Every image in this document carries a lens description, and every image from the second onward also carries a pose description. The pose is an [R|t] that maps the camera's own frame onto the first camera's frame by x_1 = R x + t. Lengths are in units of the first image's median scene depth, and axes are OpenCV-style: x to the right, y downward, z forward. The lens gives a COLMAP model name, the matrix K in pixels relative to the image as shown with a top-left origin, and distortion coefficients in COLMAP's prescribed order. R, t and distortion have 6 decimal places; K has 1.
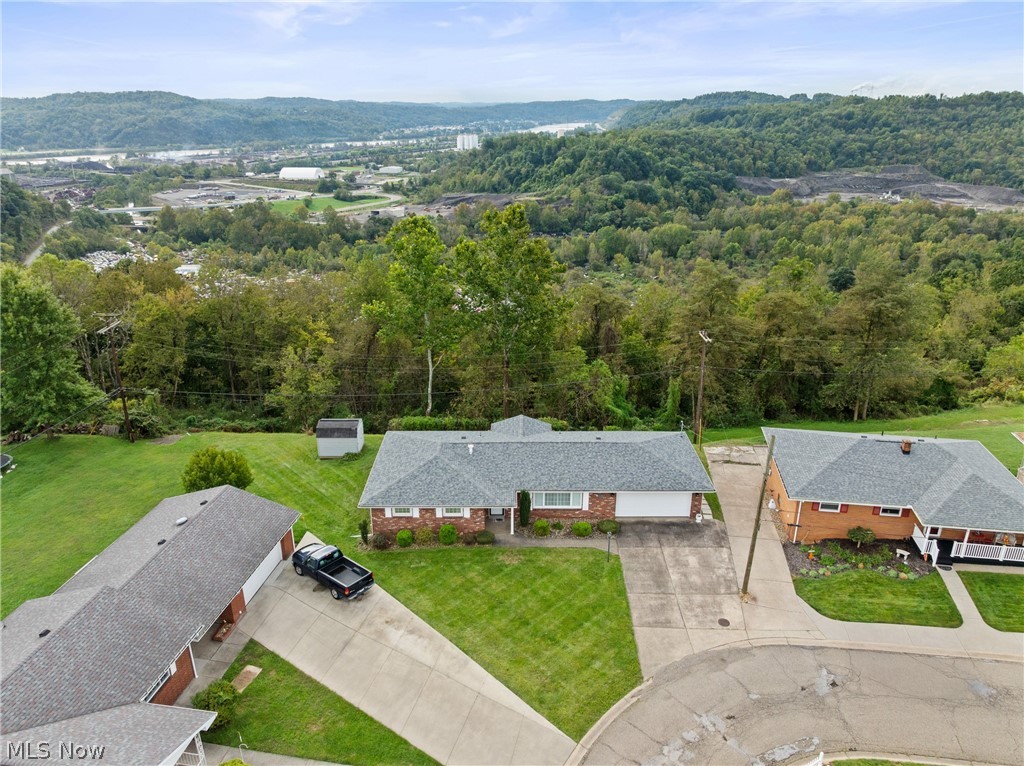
lens RADIAL K [[706.4, 0, 512.0], [0, 706.4, 383.0], [0, 0, 1]] dist [-0.034139, 0.000585]
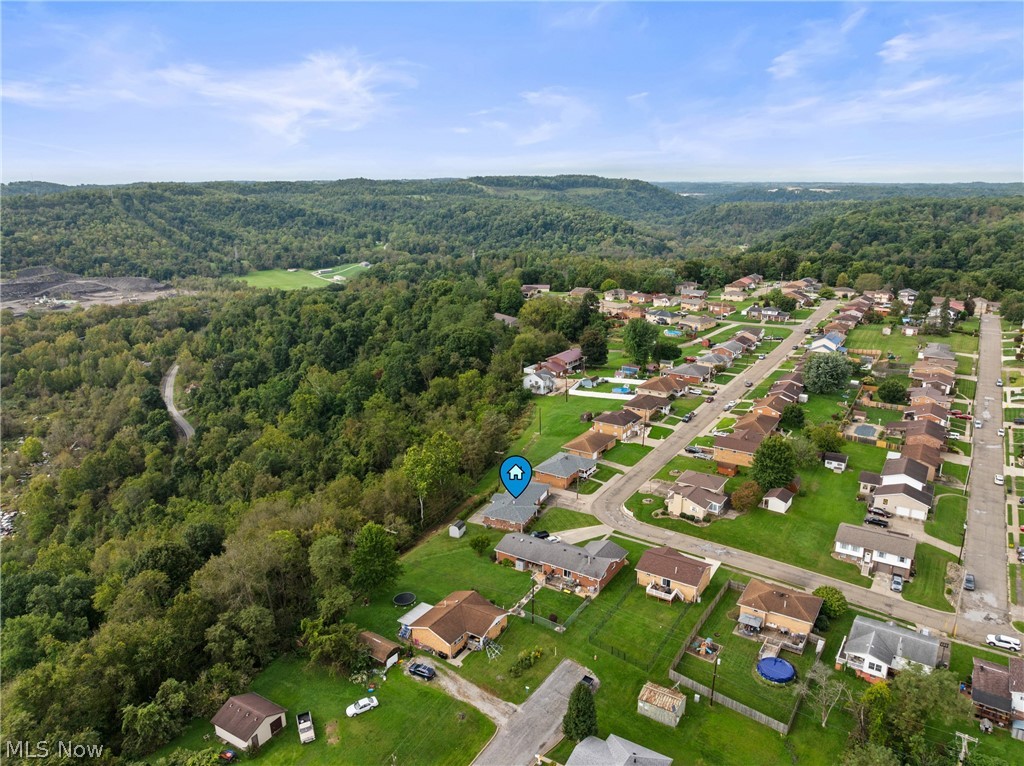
lens RADIAL K [[717.6, 0, 518.4], [0, 717.6, 362.6], [0, 0, 1]] dist [-0.039970, 0.000607]
pose [[0.392156, -0.218461, 0.893582, -3.805879], [0.332199, 0.939471, 0.083892, -1.049416], [-0.857821, 0.263948, 0.440992, -0.936696]]
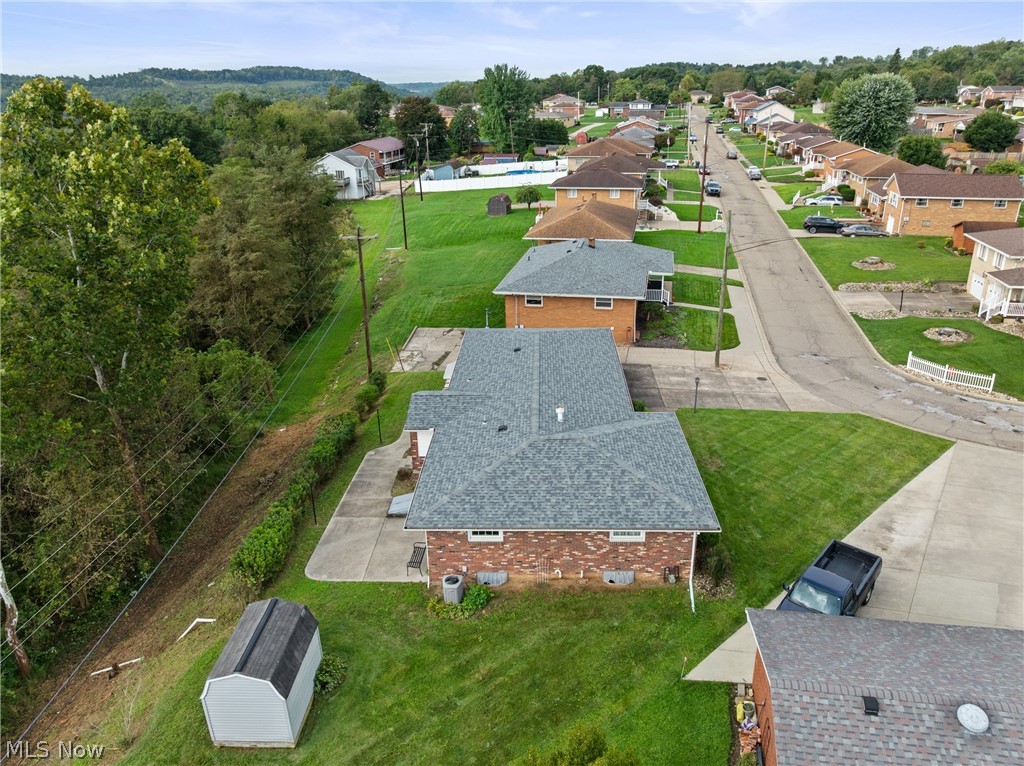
lens RADIAL K [[746.6, 0, 512.0], [0, 746.6, 383.0], [0, 0, 1]] dist [-0.036420, 0.002276]
pose [[0.034938, -0.371510, 0.927771, -0.822713], [0.377054, 0.864632, 0.332027, -0.205295], [-0.925532, 0.338219, 0.170288, 1.146749]]
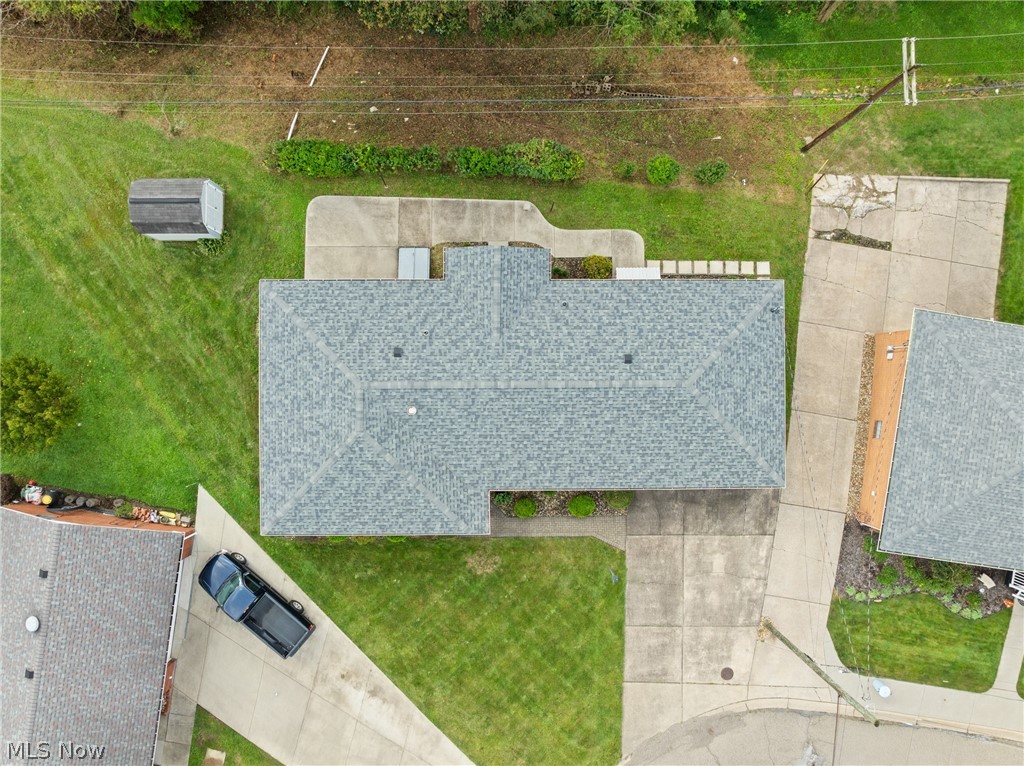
lens RADIAL K [[717.6, 0, 518.4], [0, 717.6, 362.6], [0, 0, 1]] dist [-0.039970, 0.000607]
pose [[0.999870, -0.007865, 0.014102, 0.029910], [-0.010096, 0.377051, 0.926137, -0.613438], [-0.012601, -0.926159, 0.376922, 1.006343]]
